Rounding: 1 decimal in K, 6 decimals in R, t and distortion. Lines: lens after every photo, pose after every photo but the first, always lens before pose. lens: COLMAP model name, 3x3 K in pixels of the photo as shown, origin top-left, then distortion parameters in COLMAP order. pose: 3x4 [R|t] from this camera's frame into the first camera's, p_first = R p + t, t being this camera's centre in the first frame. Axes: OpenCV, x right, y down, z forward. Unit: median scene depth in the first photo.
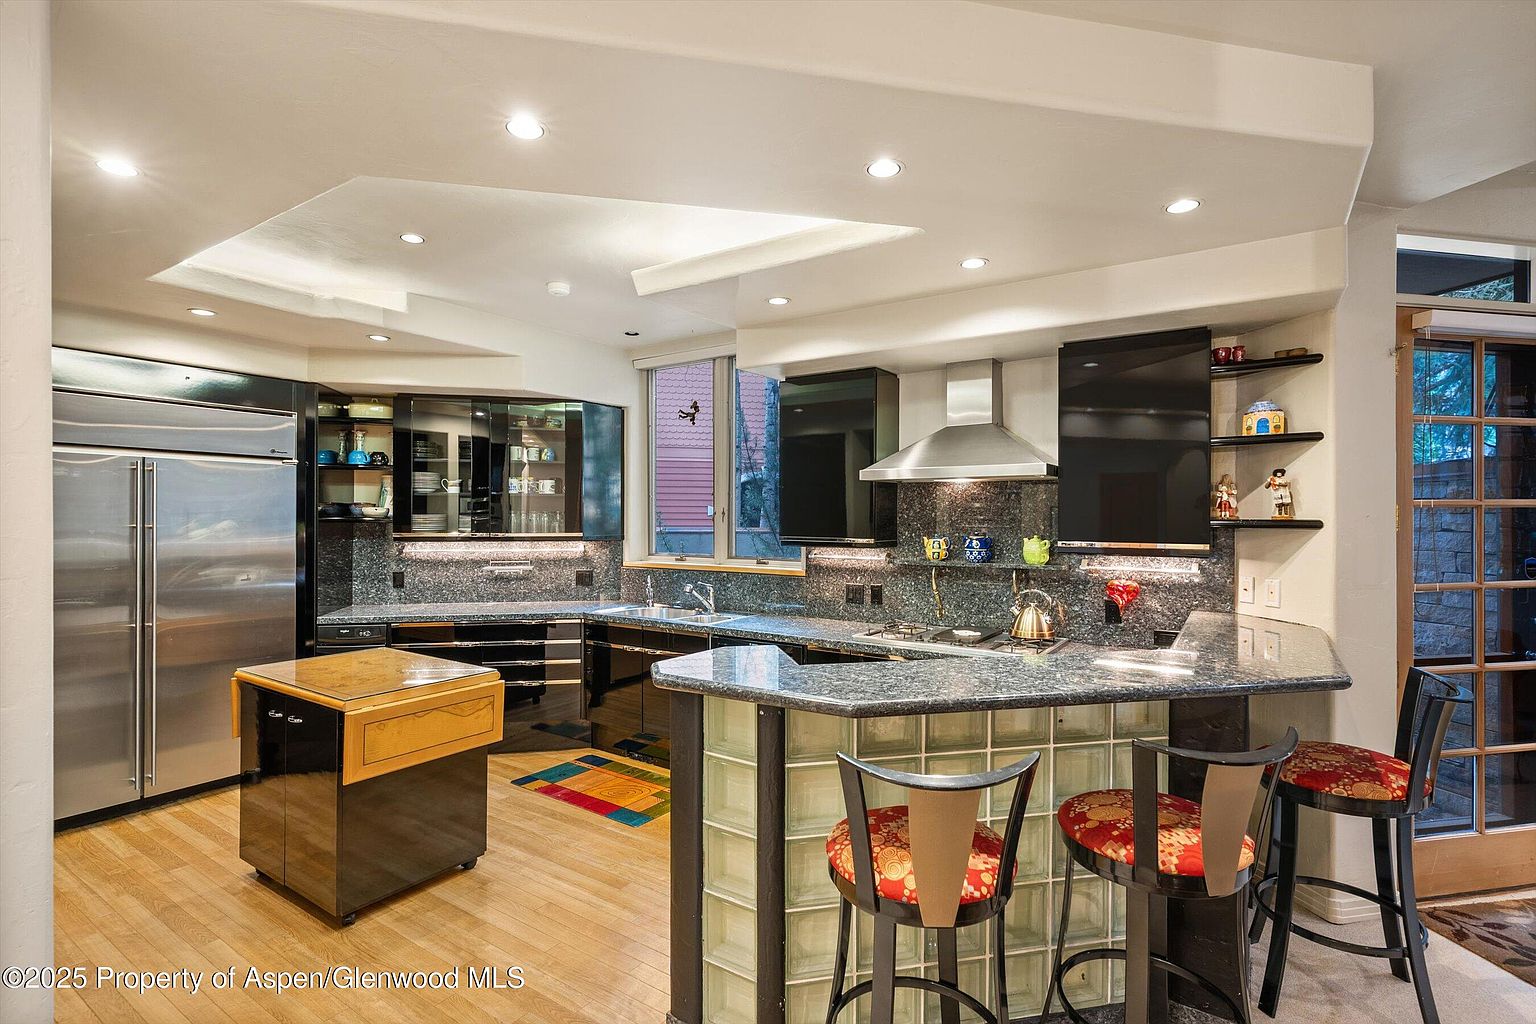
lens RADIAL K [[742.9, 0, 768.0], [0, 742.9, 512.0], [0, 0, 1]] dist [0.002858, 0.001585]
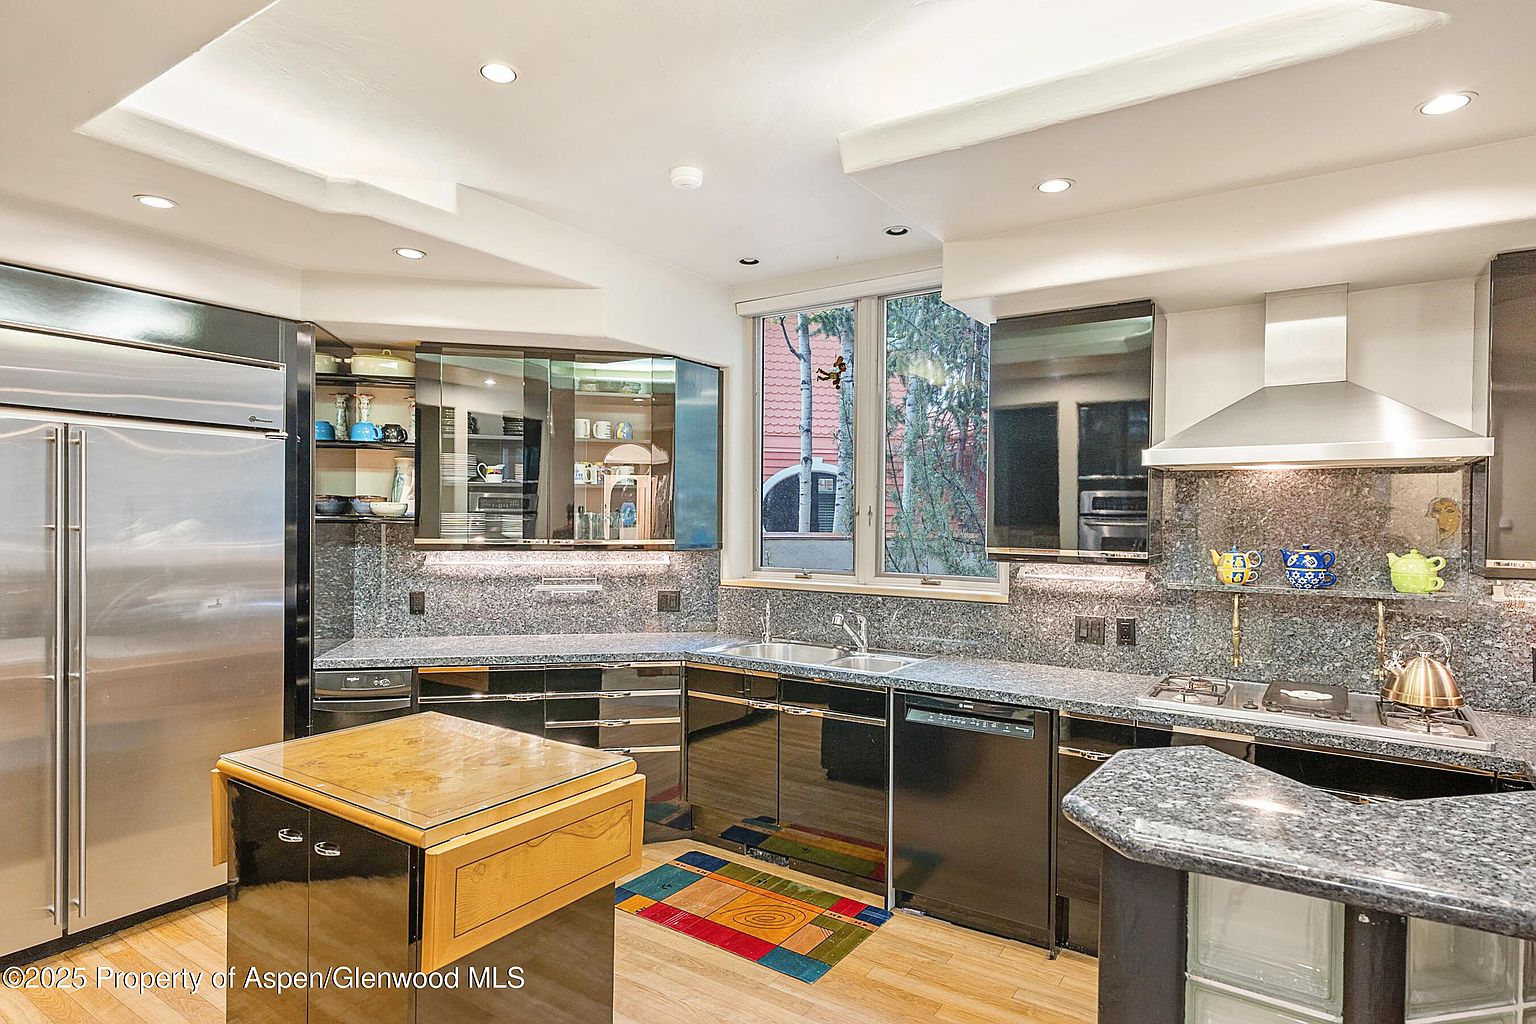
lens RADIAL K [[843.0, 0, 769.7], [0, 843.0, 523.1], [0, 0, 1]] dist [0.003672, 0.001211]
pose [[0.999942, 0.006245, 0.008830, -0.180057], [-0.006344, 0.999916, 0.011272, 0.002426], [-0.008759, -0.011328, 0.999897, 0.199407]]
